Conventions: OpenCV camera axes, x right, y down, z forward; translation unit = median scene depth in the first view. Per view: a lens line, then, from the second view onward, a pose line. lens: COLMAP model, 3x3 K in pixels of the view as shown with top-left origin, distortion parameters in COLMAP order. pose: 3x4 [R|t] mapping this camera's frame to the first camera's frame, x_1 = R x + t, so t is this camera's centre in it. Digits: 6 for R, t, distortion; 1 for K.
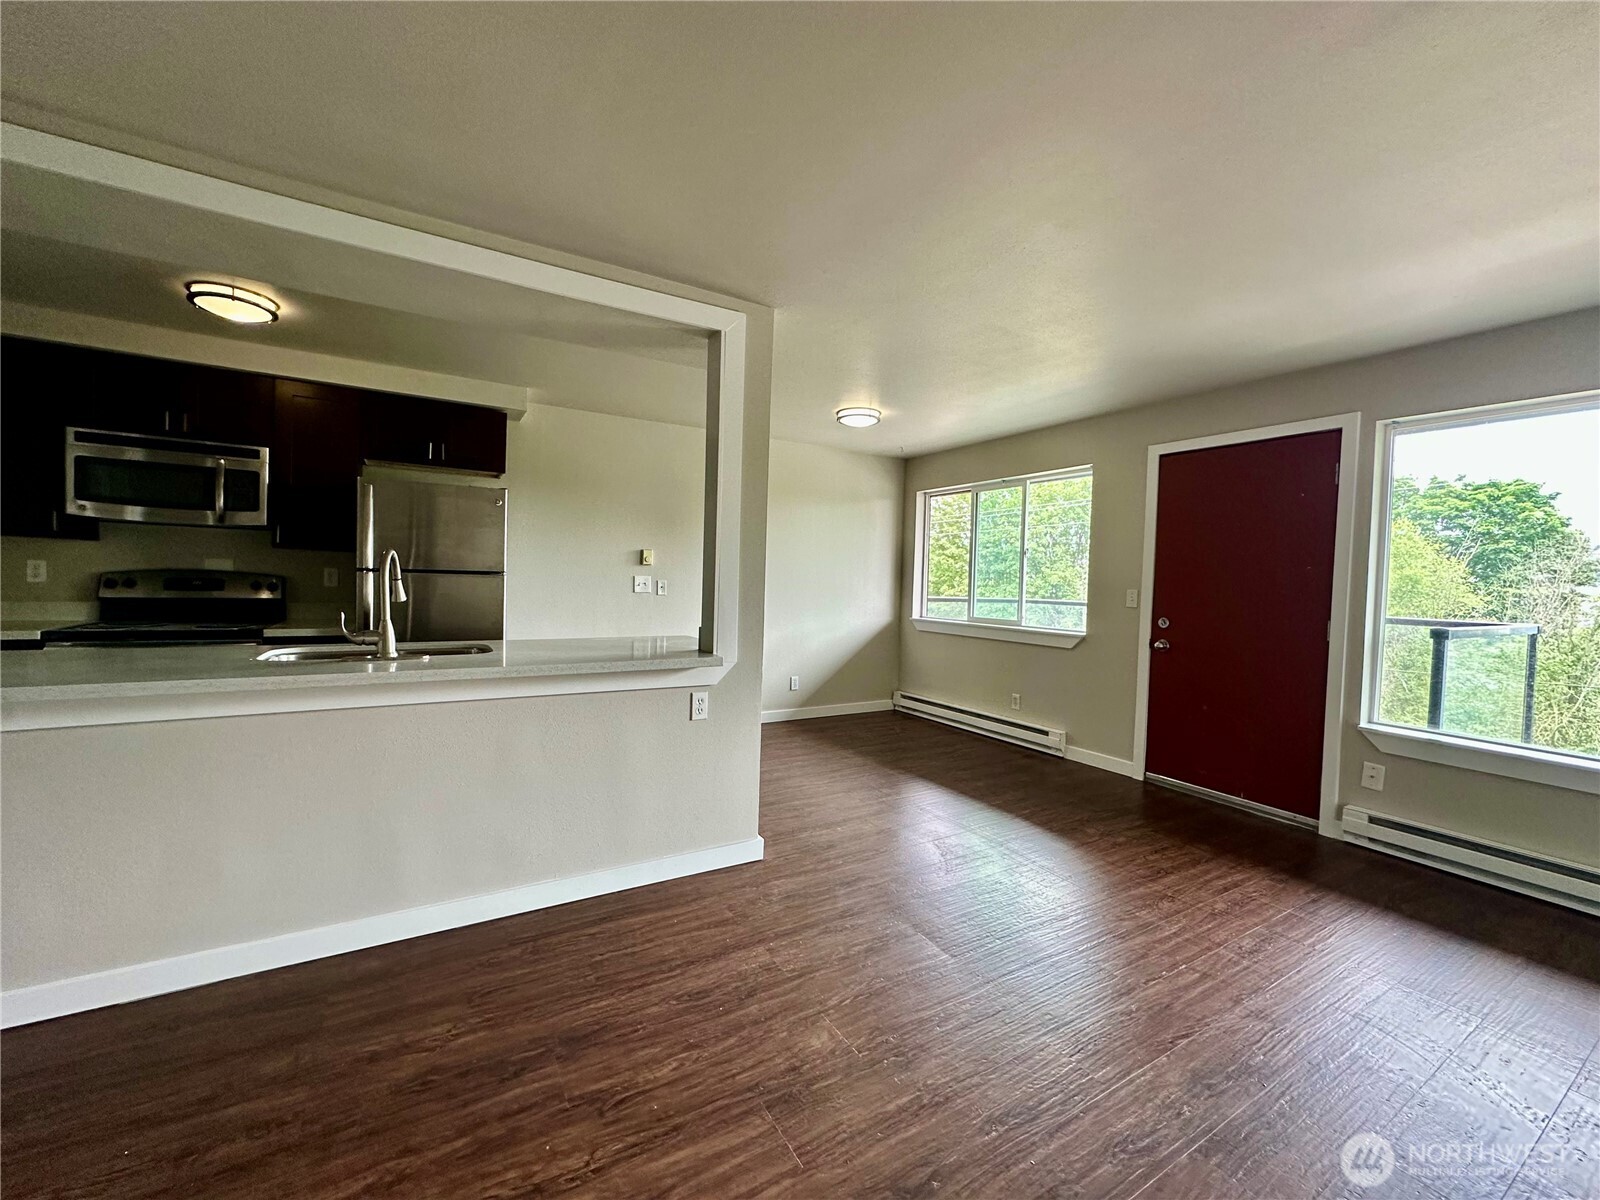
lens RADIAL K [[635.7, 0, 799.5], [0, 635.7, 598.0], [0, 0, 1]] dist [-0.001461, 0.000078]
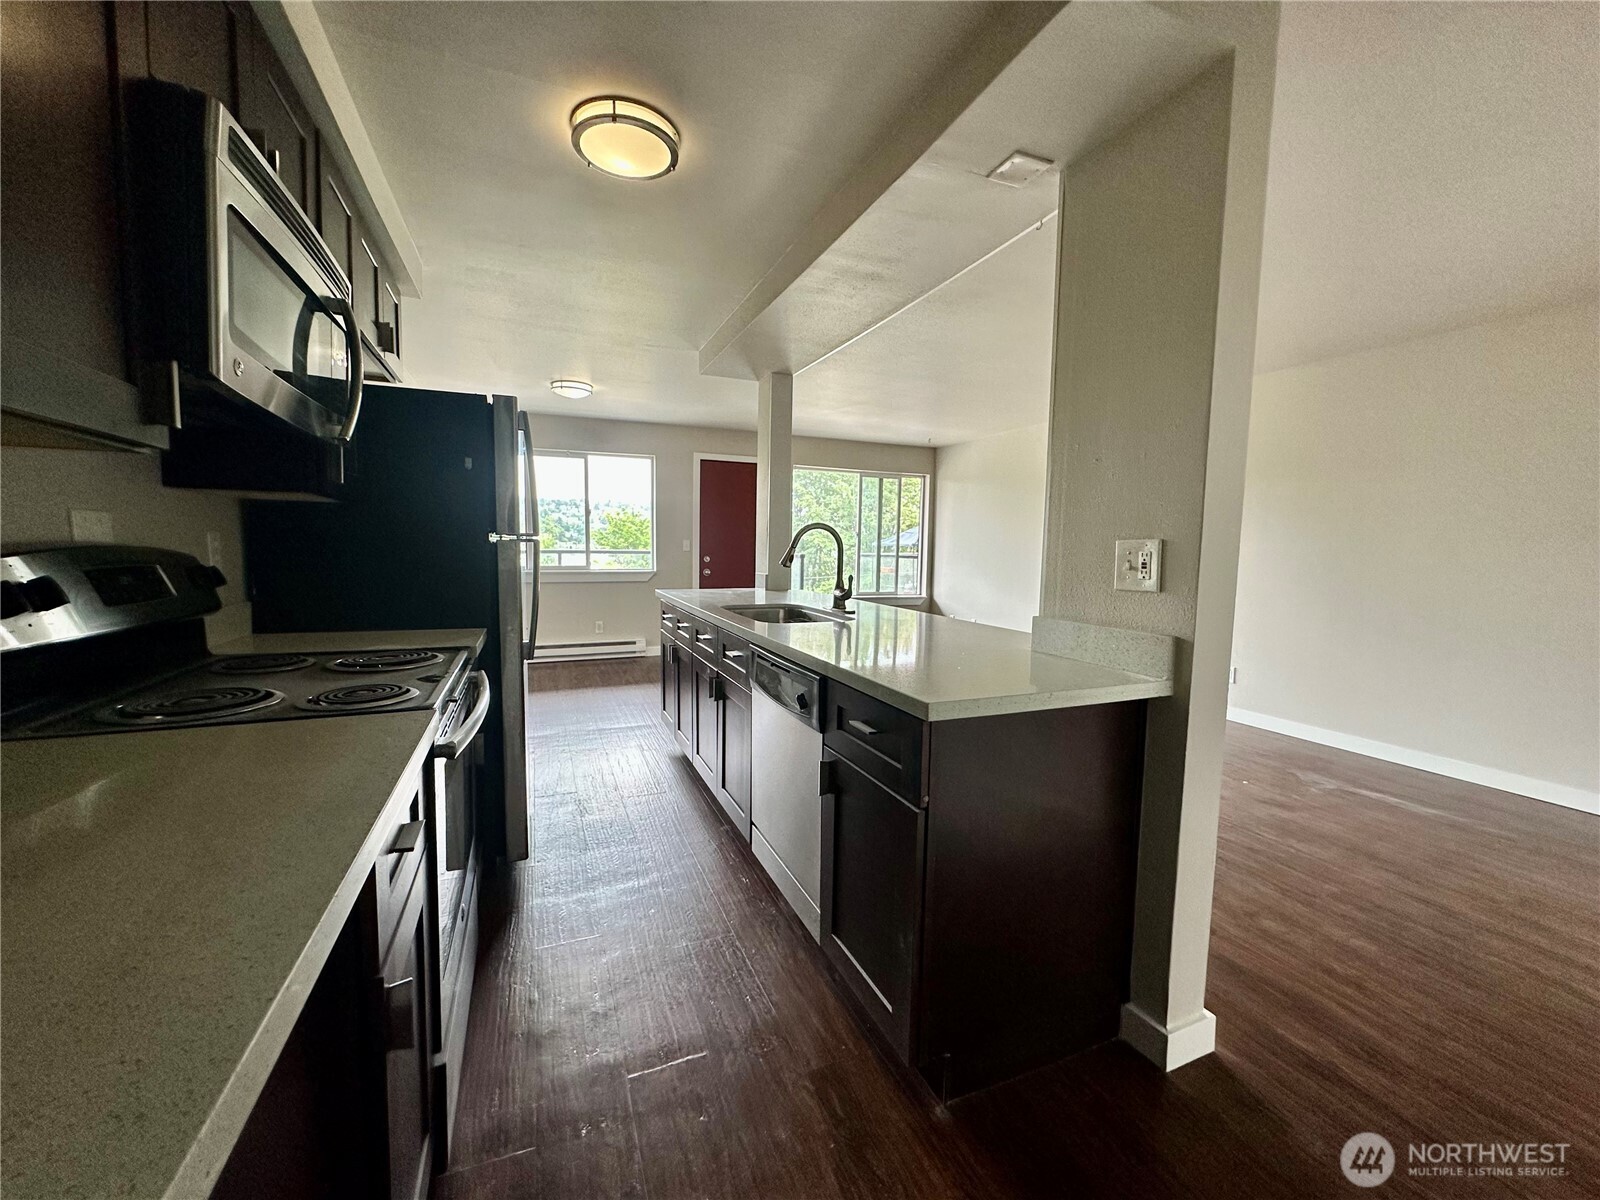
lens RADIAL K [[633.1, 0, 798.0], [0, 633.1, 595.2], [0, 0, 1]] dist [-0.002624, -0.000089]
pose [[0.133299, -0.107586, 0.985219, -1.305571], [0.017692, 0.994190, 0.106172, -0.049813], [-0.990918, 0.003278, 0.134428, 0.629286]]
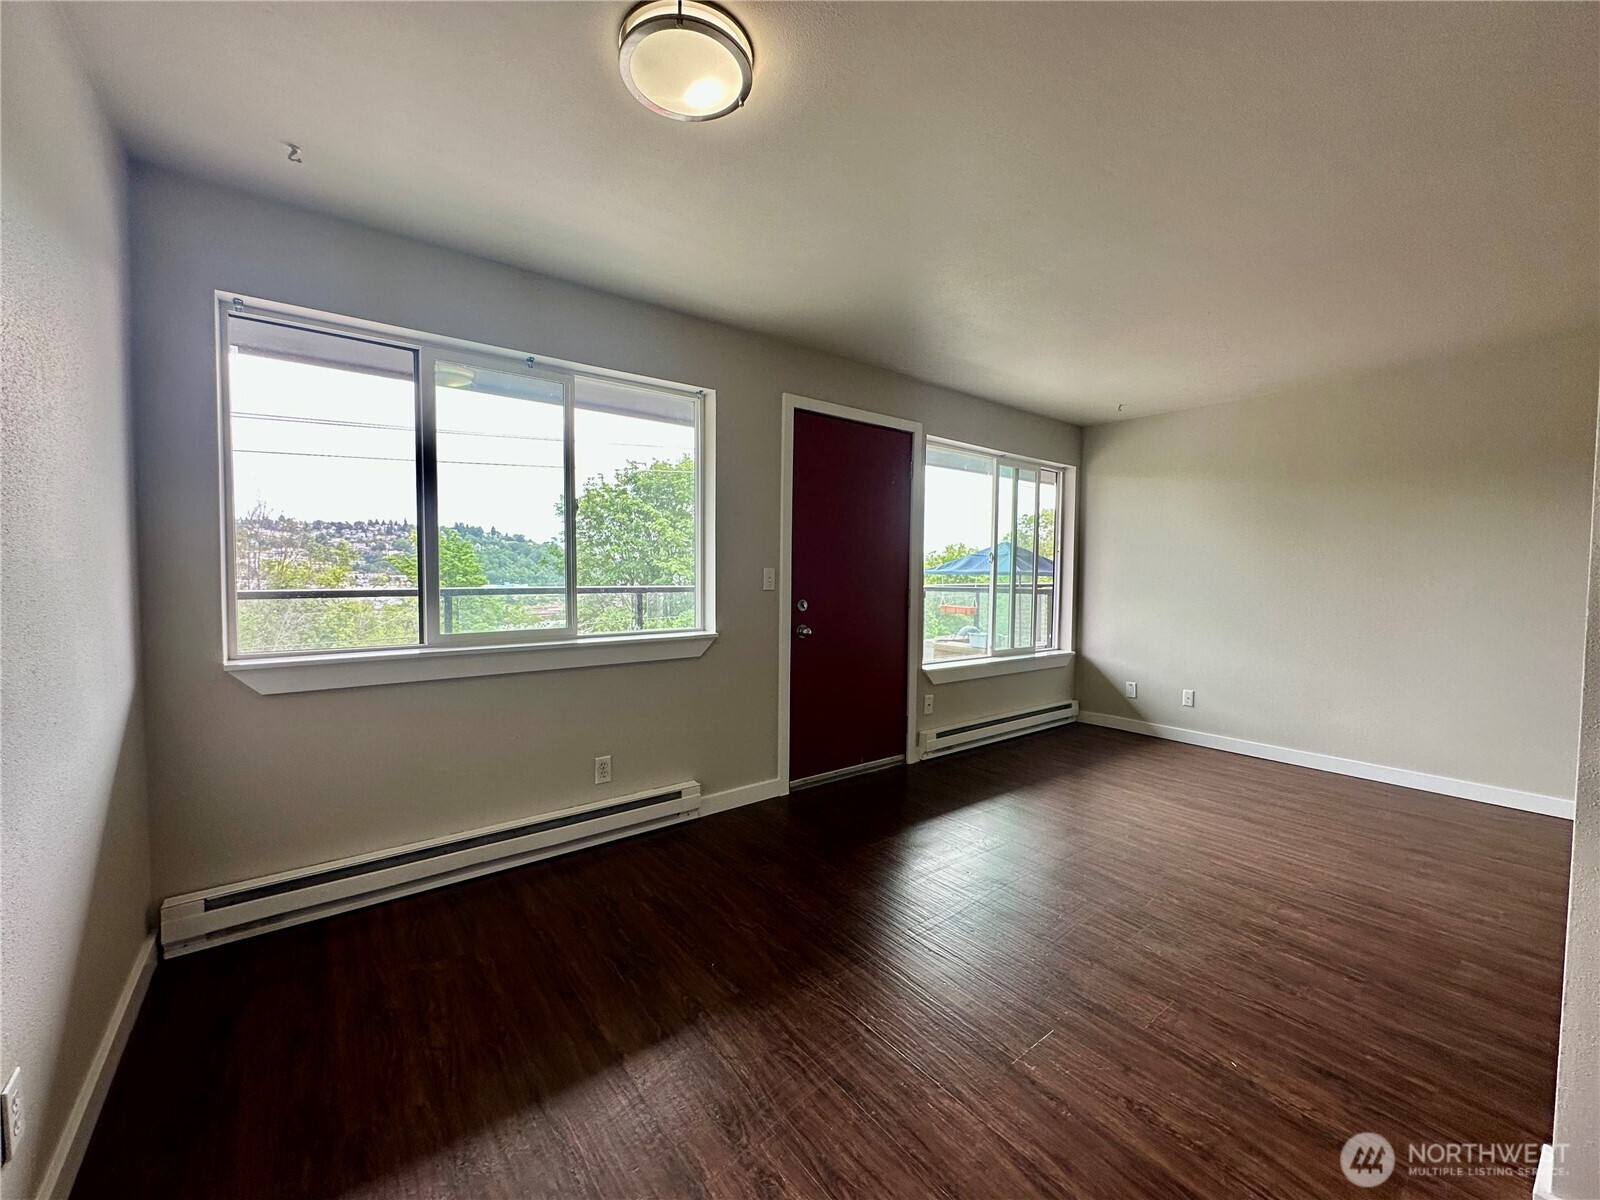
lens RADIAL K [[635.7, 0, 799.5], [0, 635.7, 598.0], [0, 0, 1]] dist [-0.001461, 0.000078]
pose [[-0.127704, -0.070991, 0.989268, -0.345181], [0.017493, 0.997119, 0.073812, -0.042654], [-0.991658, 0.026731, -0.126094, 1.333414]]
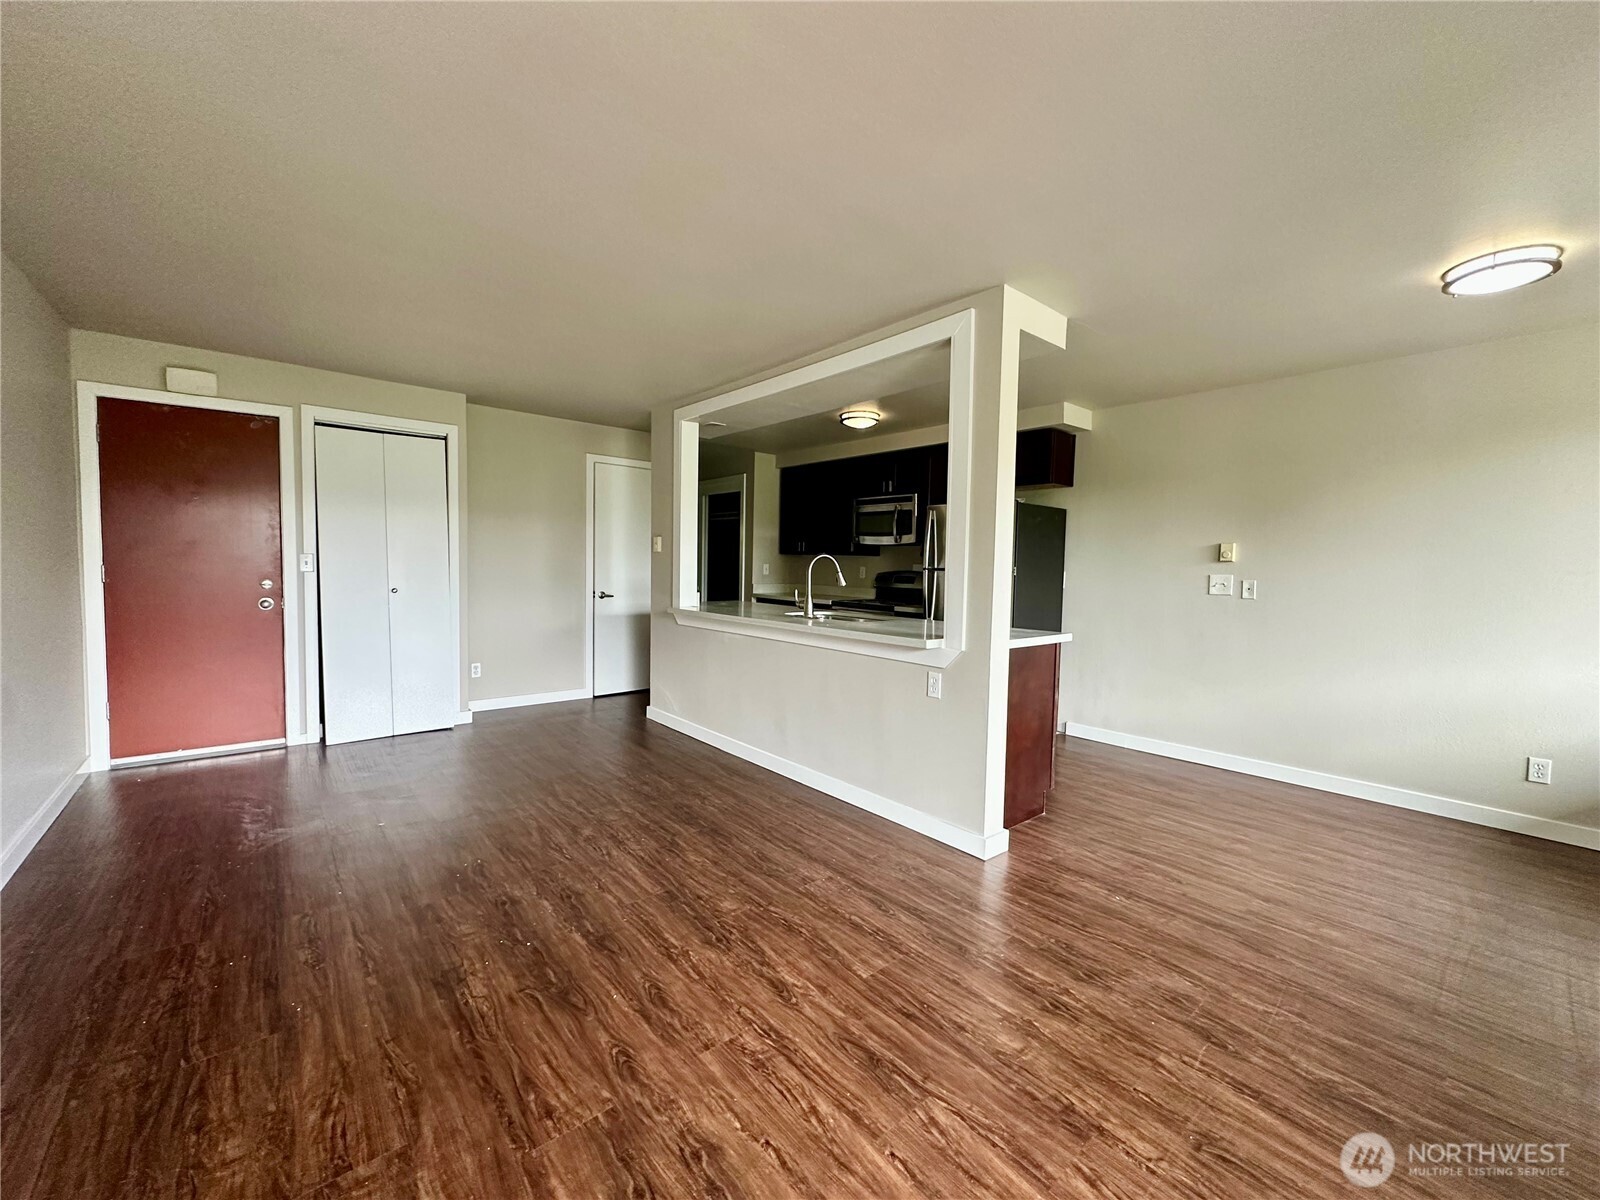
lens RADIAL K [[633.1, 0, 798.0], [0, 633.1, 595.2], [0, 0, 1]] dist [-0.002624, -0.000089]
pose [[0.171737, 0.022875, -0.984877, 0.704192], [-0.045601, 0.998843, 0.015248, 0.006721], [0.984087, 0.042293, 0.172581, 0.458299]]
